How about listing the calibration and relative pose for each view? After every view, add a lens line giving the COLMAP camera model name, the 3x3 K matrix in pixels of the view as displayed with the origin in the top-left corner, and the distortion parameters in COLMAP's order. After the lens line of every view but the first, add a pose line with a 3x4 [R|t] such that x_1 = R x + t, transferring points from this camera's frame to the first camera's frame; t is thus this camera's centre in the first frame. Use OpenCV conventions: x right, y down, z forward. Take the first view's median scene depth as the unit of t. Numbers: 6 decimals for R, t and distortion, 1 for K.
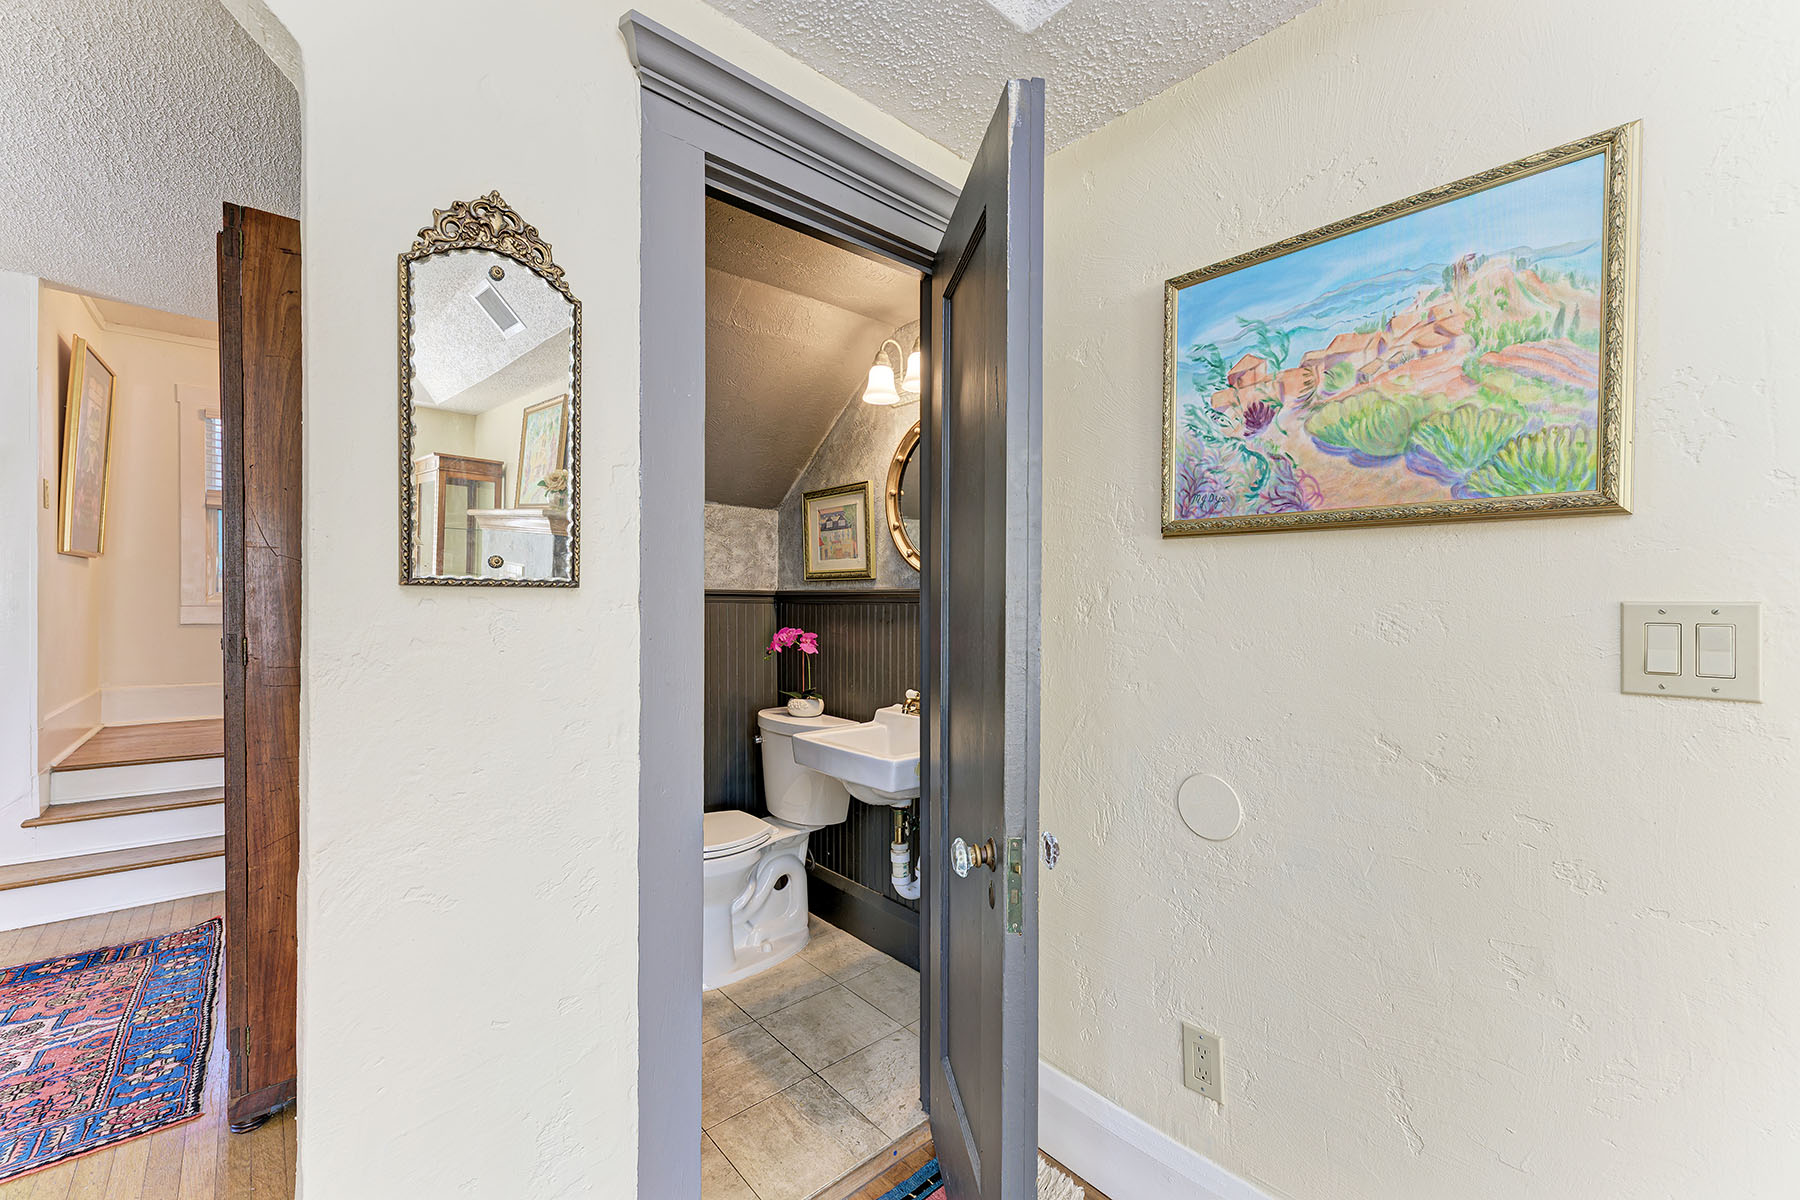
lens RADIAL K [[742.4, 0, 905.2], [0, 742.4, 605.7], [0, 0, 1]] dist [0.003983, -0.000152]
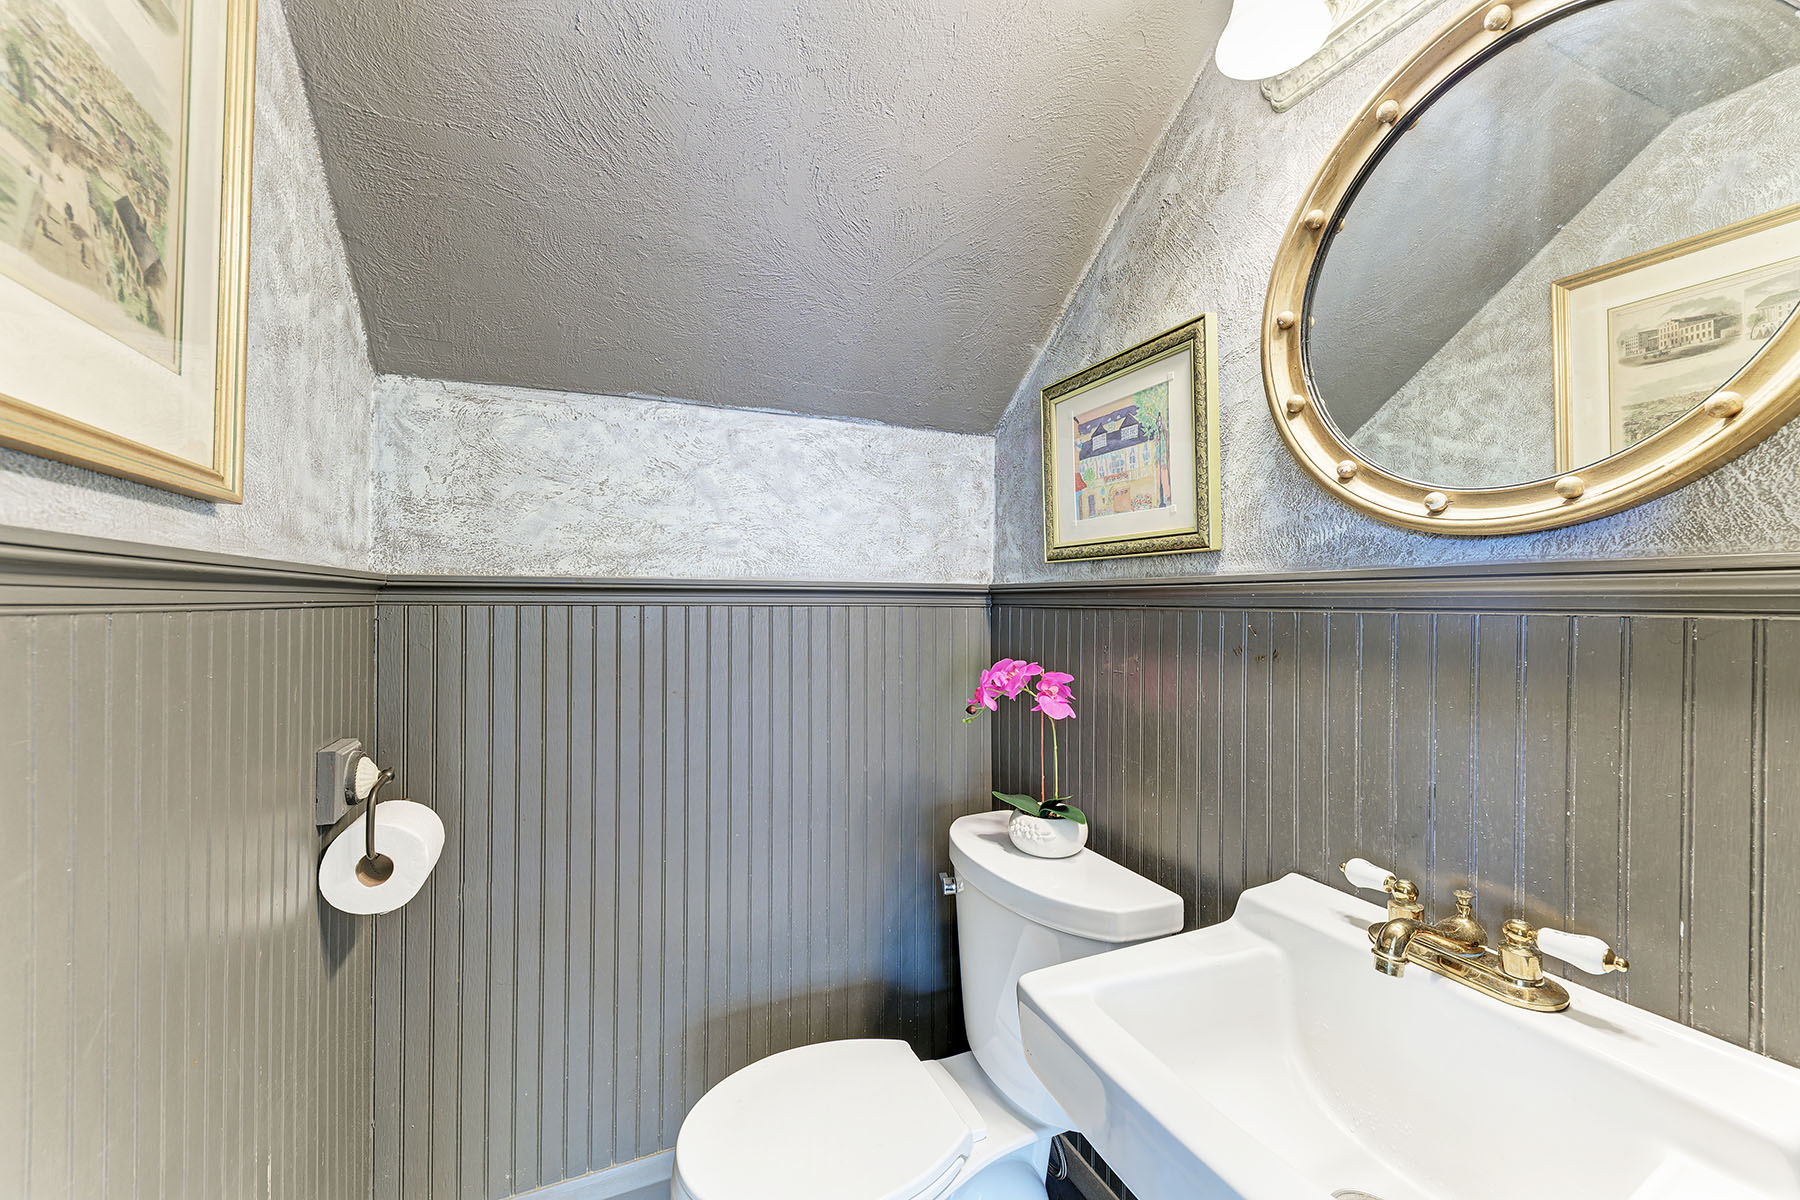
lens RADIAL K [[742.4, 0, 901.7], [0, 742.4, 605.3], [0, 0, 1]] dist [0.003983, -0.000152]
pose [[0.952868, 0.003443, -0.303364, -0.079452], [-0.005099, 0.999976, -0.004665, -0.002446], [0.303341, 0.005991, 0.952863, 0.519783]]
